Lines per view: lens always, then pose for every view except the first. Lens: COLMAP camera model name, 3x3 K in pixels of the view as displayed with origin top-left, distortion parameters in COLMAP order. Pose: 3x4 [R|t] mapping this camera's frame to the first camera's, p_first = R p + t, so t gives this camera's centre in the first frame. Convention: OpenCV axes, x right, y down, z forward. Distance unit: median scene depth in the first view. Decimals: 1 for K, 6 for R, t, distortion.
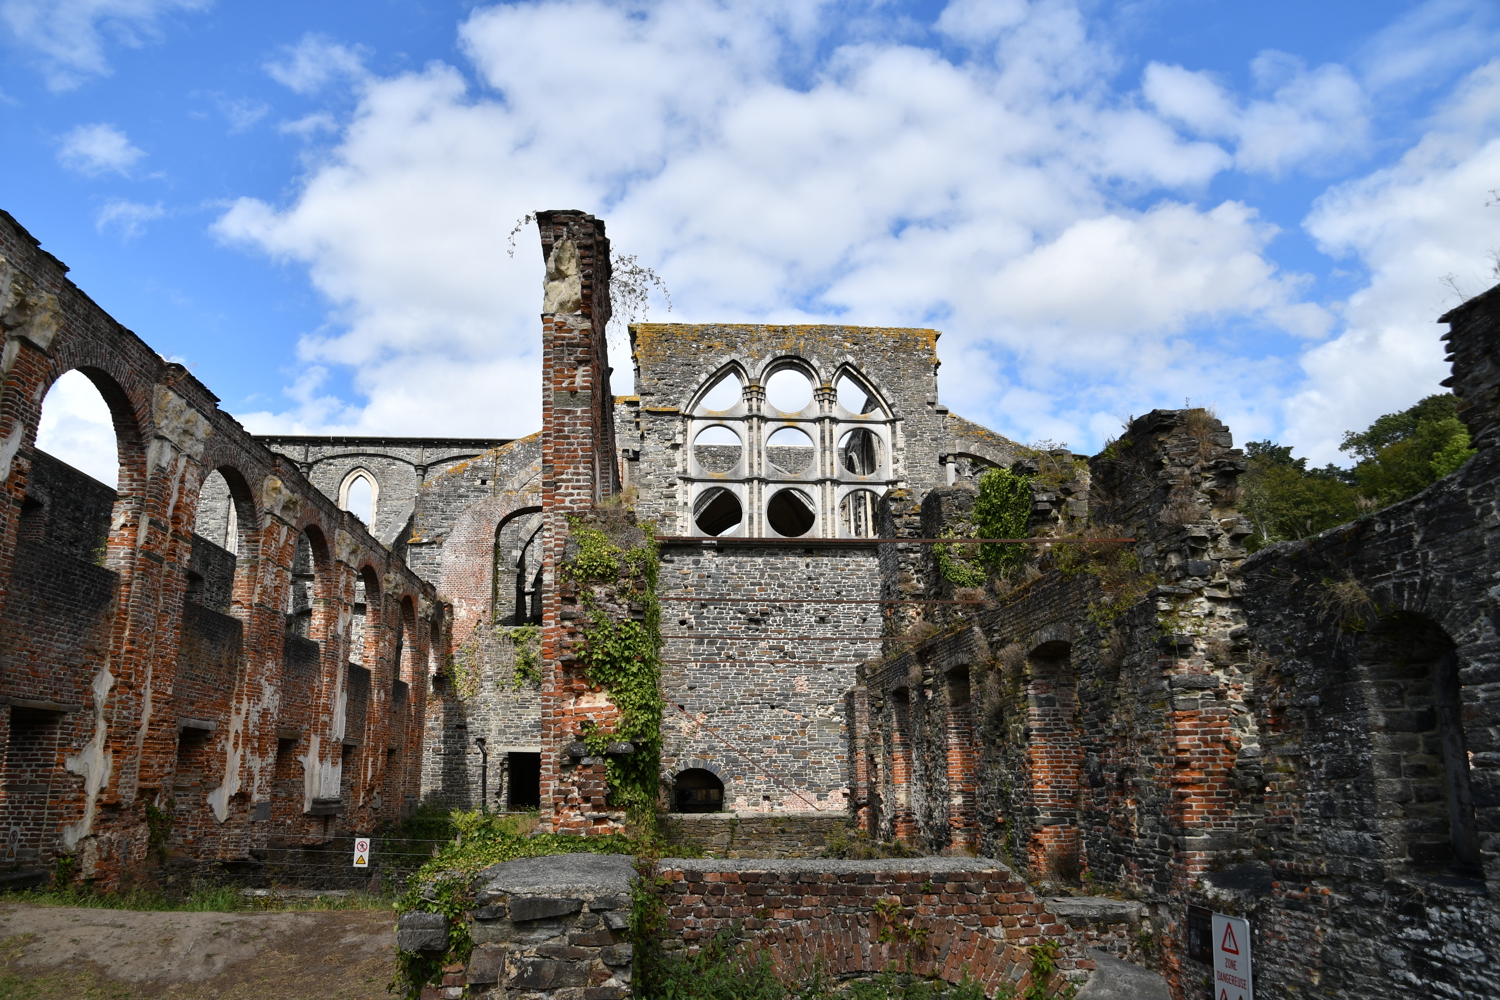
lens RADIAL K [[1098.9, 0, 750.0], [0, 1098.9, 500.0], [0, 0, 1]] dist [-0.134475, 0.094920]
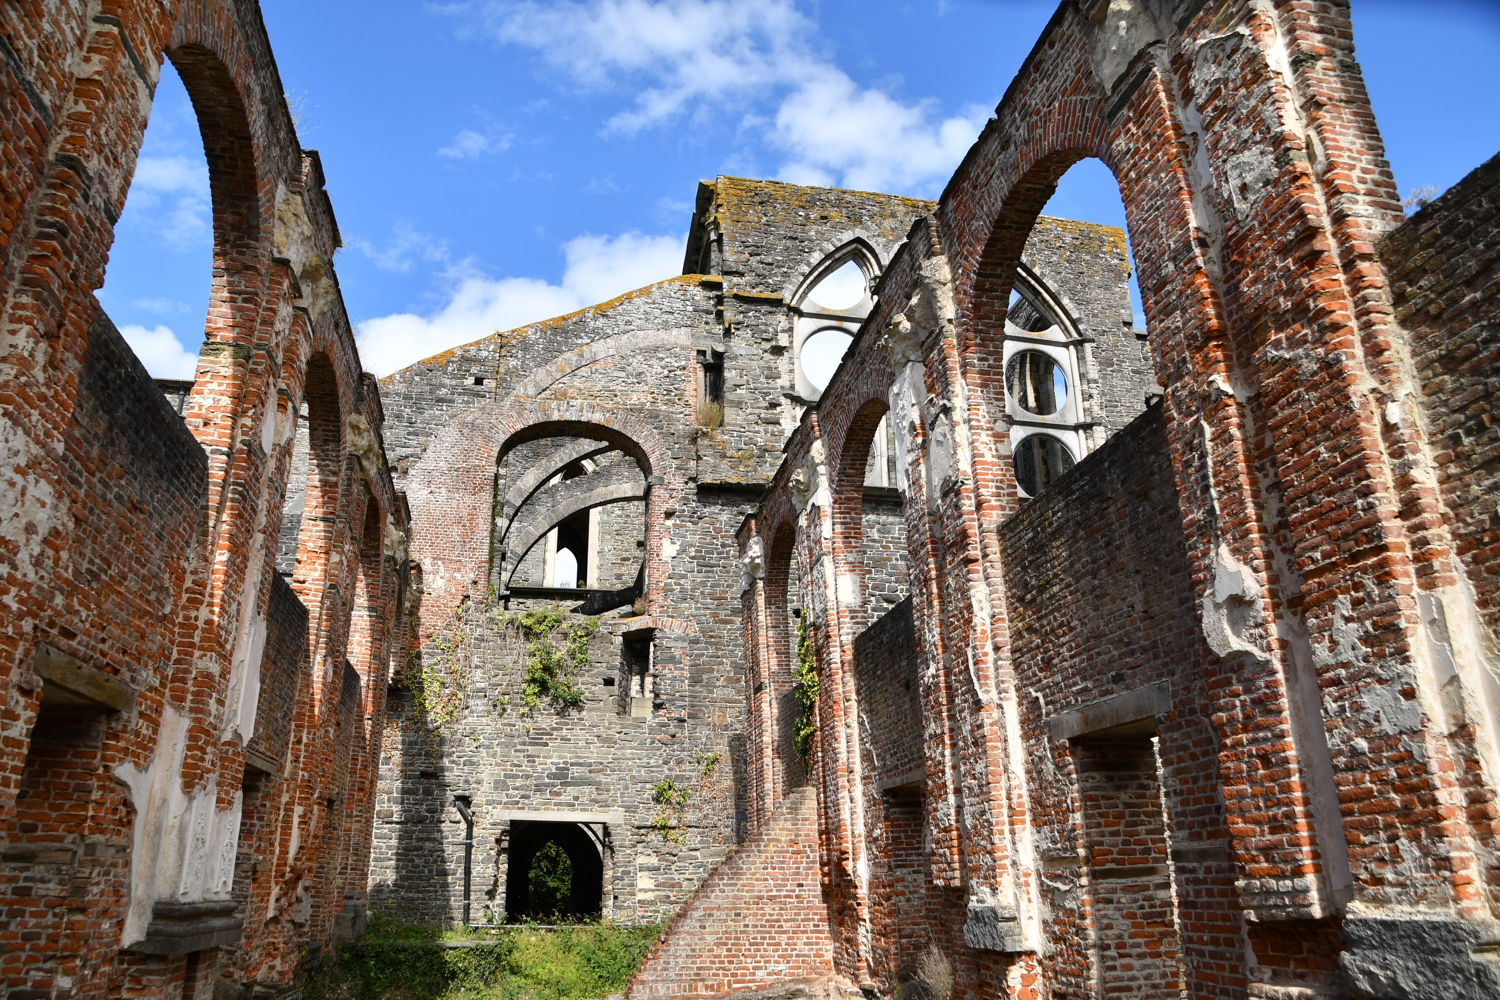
lens RADIAL K [[1064.2, 0, 733.9], [0, 1064.2, 520.0], [0, 0, 1]] dist [-0.136133, 0.083734]
pose [[0.993190, 0.043581, 0.108047, -0.167332], [-0.034496, 0.995820, -0.084571, 0.112788], [-0.111281, 0.080268, 0.990542, 0.408489]]
